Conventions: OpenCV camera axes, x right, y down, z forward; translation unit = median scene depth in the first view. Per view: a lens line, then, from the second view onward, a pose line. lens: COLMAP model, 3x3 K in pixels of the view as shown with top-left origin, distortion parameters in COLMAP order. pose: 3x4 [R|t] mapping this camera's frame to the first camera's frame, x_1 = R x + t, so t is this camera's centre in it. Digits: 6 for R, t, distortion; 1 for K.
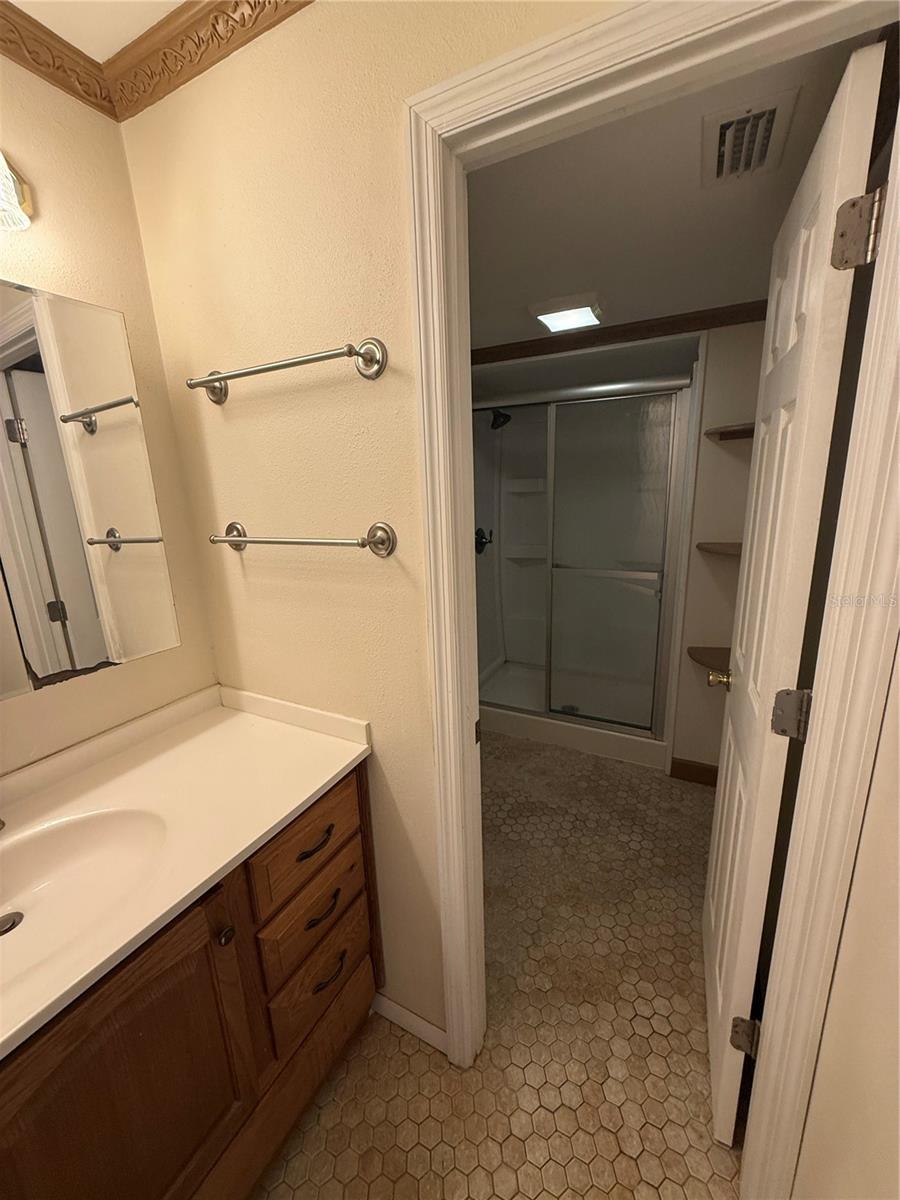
lens RADIAL K [[479.5, 0, 449.2], [0, 479.5, 598.2], [0, 0, 1]] dist [0.003191, -0.000051]
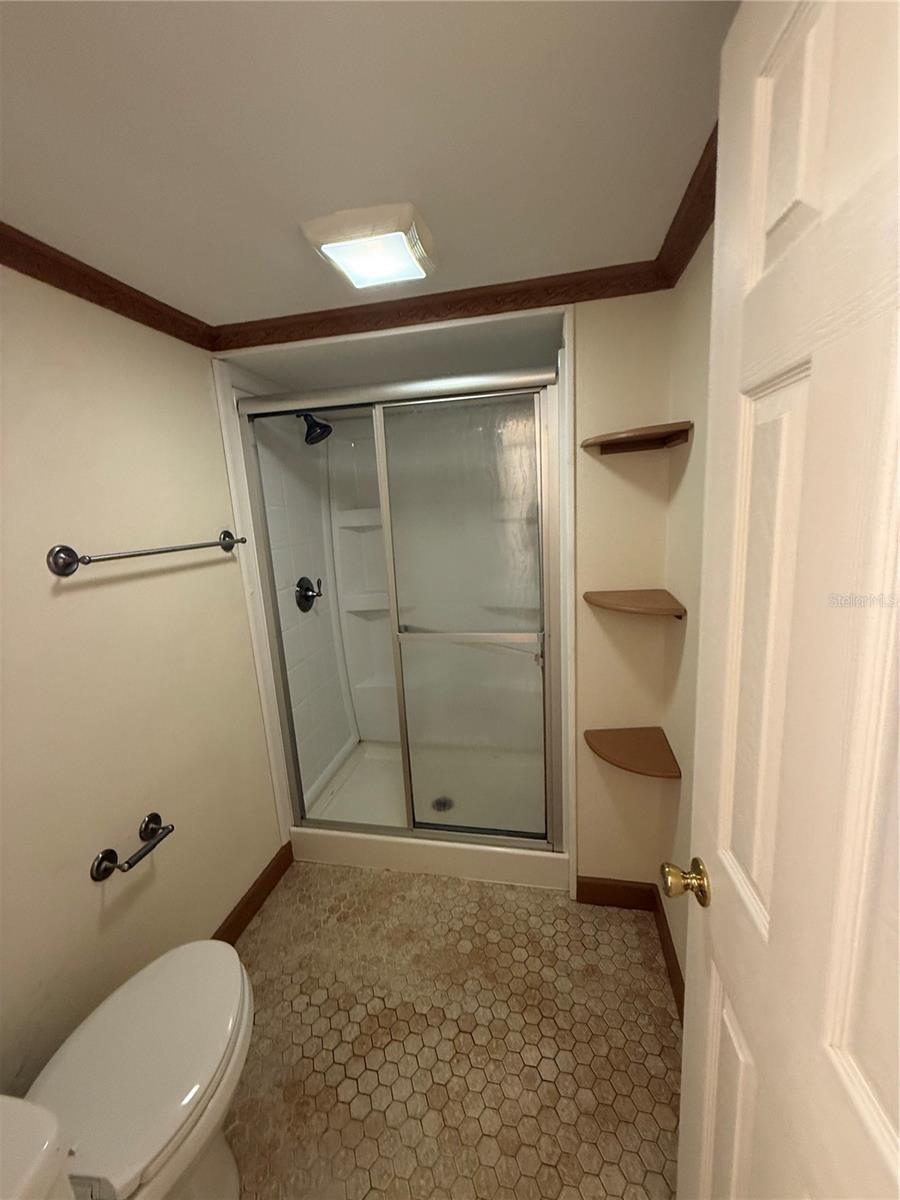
lens RADIAL K [[479.5, 0, 448.2], [0, 479.5, 597.9], [0, 0, 1]] dist [0.003191, -0.000051]
pose [[0.964129, -0.071026, 0.255755, 0.114213], [0.084755, 0.995471, -0.043053, -0.083367], [-0.251539, 0.063185, 0.965783, 0.308749]]
